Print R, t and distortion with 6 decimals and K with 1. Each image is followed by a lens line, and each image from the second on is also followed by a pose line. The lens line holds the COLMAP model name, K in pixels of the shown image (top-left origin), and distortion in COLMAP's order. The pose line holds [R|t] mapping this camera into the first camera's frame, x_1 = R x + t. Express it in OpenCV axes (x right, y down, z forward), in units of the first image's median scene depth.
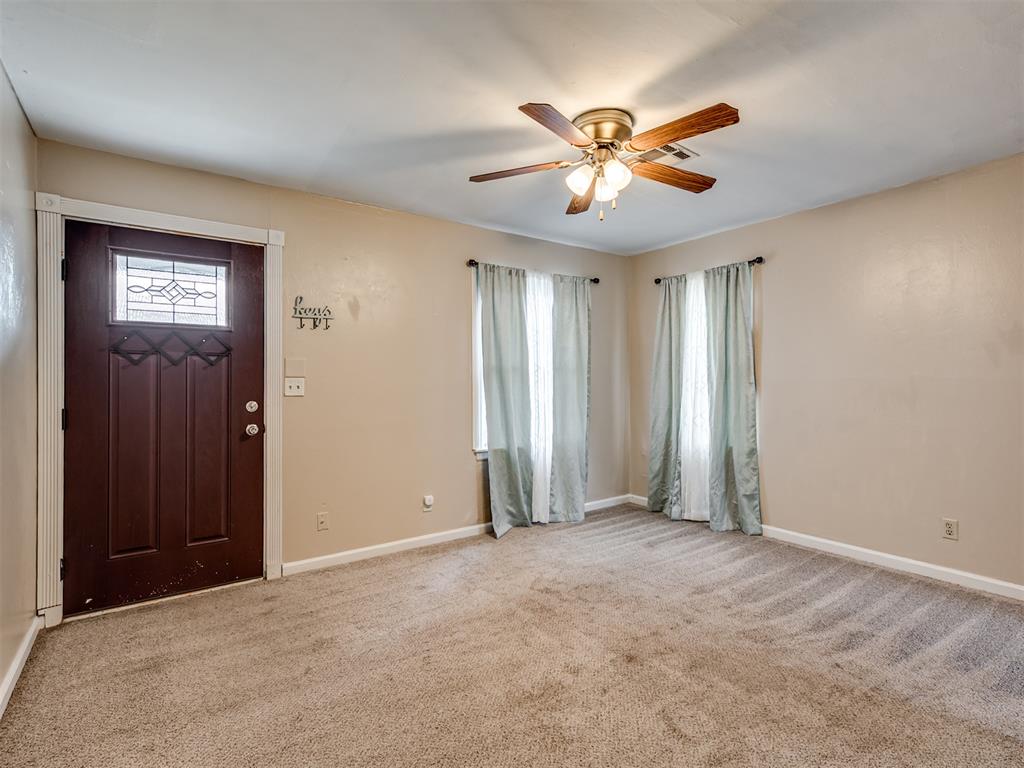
lens RADIAL K [[498.3, 0, 514.2], [0, 498.3, 380.2], [0, 0, 1]] dist [0.002234, 0.000349]
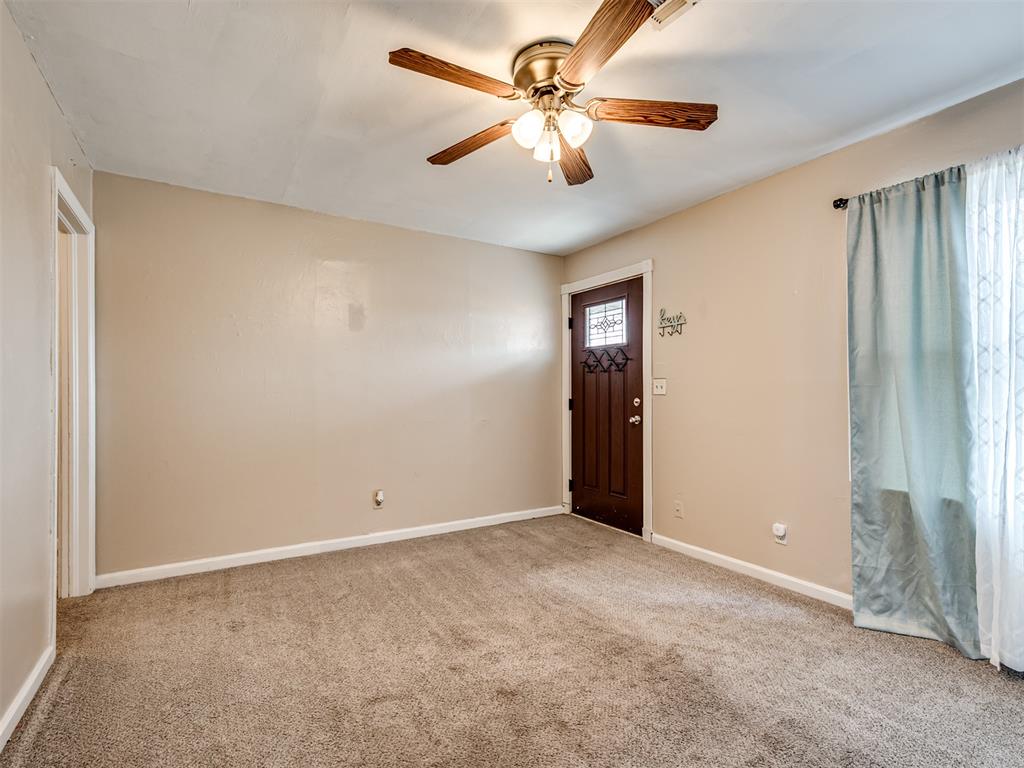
lens RADIAL K [[498.0, 0, 515.3], [0, 498.0, 390.6], [0, 0, 1]] dist [0.000552, 0.000605]
pose [[-0.066599, 0.004399, -0.997770, 0.761505], [0.004571, 0.999981, 0.004103, 0.015654], [0.997769, -0.004287, -0.066618, 0.743857]]
